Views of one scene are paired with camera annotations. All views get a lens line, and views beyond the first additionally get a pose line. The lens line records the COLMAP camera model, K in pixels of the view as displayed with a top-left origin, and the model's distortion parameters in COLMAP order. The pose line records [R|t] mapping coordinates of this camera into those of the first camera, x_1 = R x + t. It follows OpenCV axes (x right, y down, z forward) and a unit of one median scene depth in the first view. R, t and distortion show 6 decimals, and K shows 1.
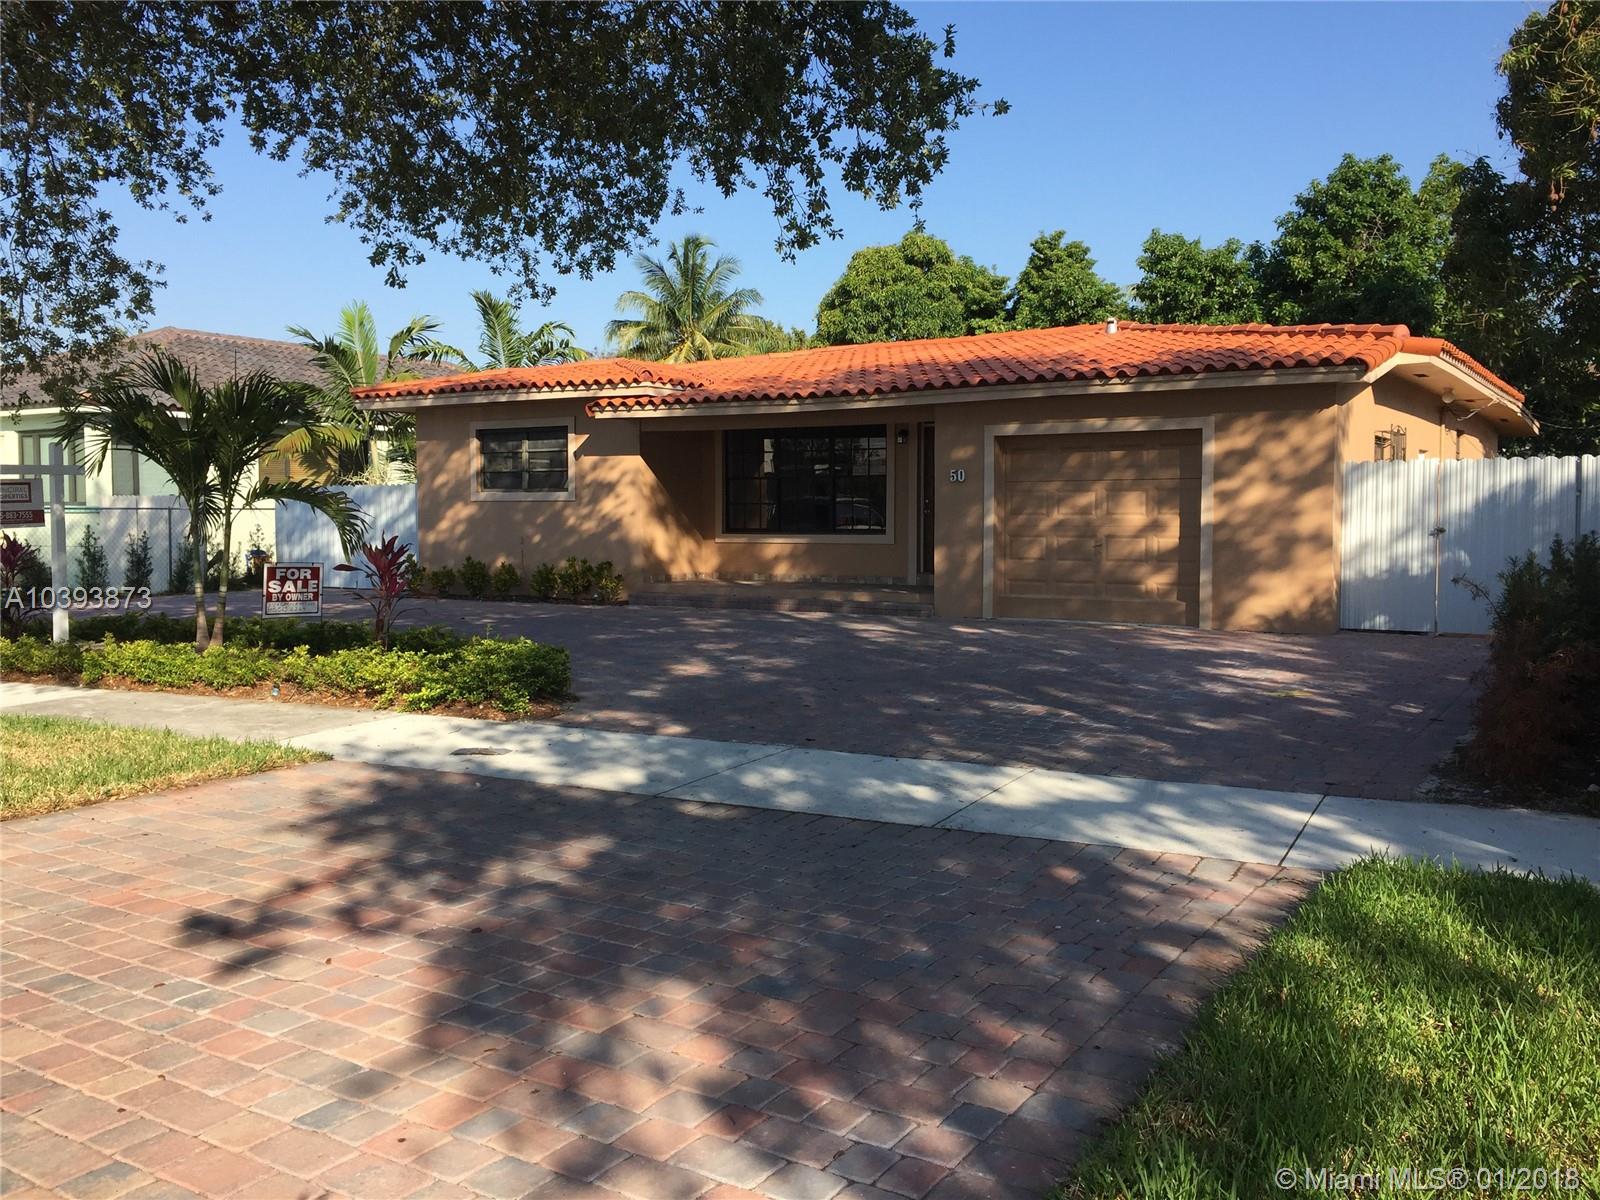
lens RADIAL K [[1367.5, 0, 792.1], [0, 1367.5, 590.4], [0, 0, 1]] dist [0.079185, -0.108818]
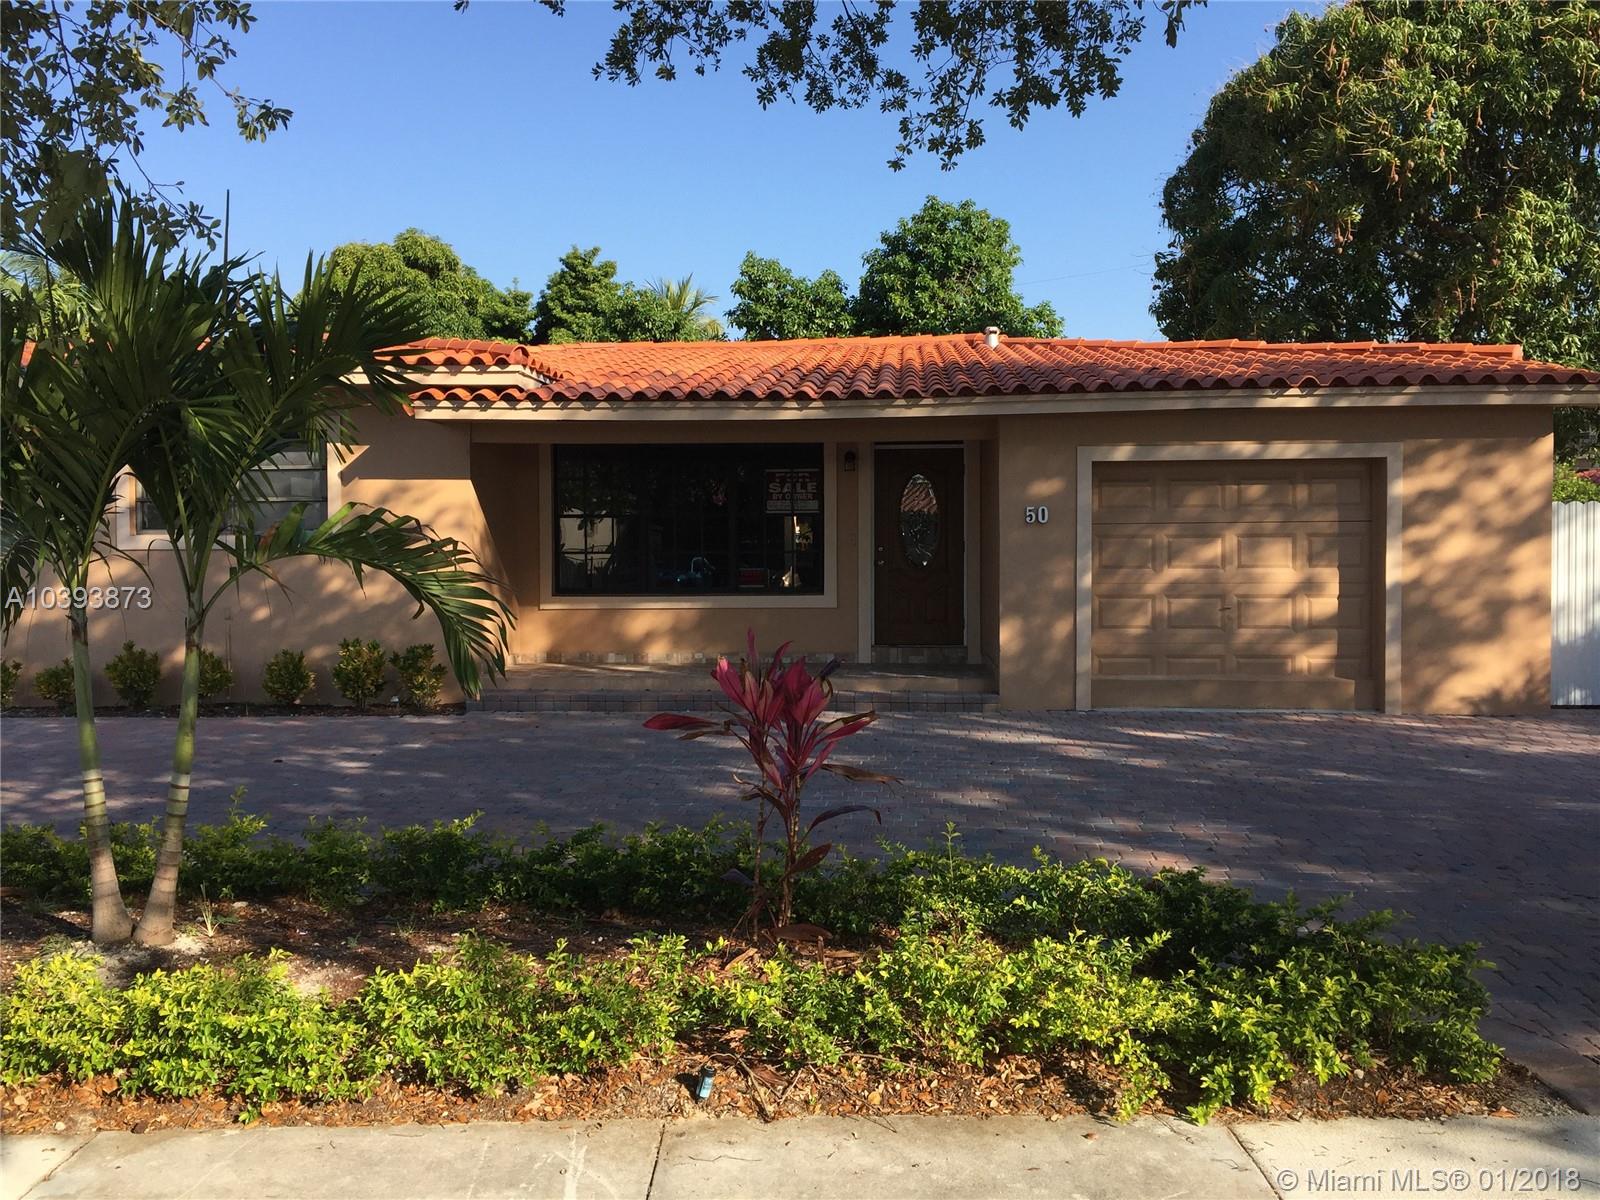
lens RADIAL K [[1343.9, 0, 793.6], [0, 1343.9, 603.1], [0, 0, 1]] dist [0.075703, -0.107347]
pose [[0.880852, -0.021866, 0.472886, -0.268952], [0.030466, 0.999480, -0.010535, -0.029735], [-0.472410, 0.023687, 0.881061, 0.362464]]
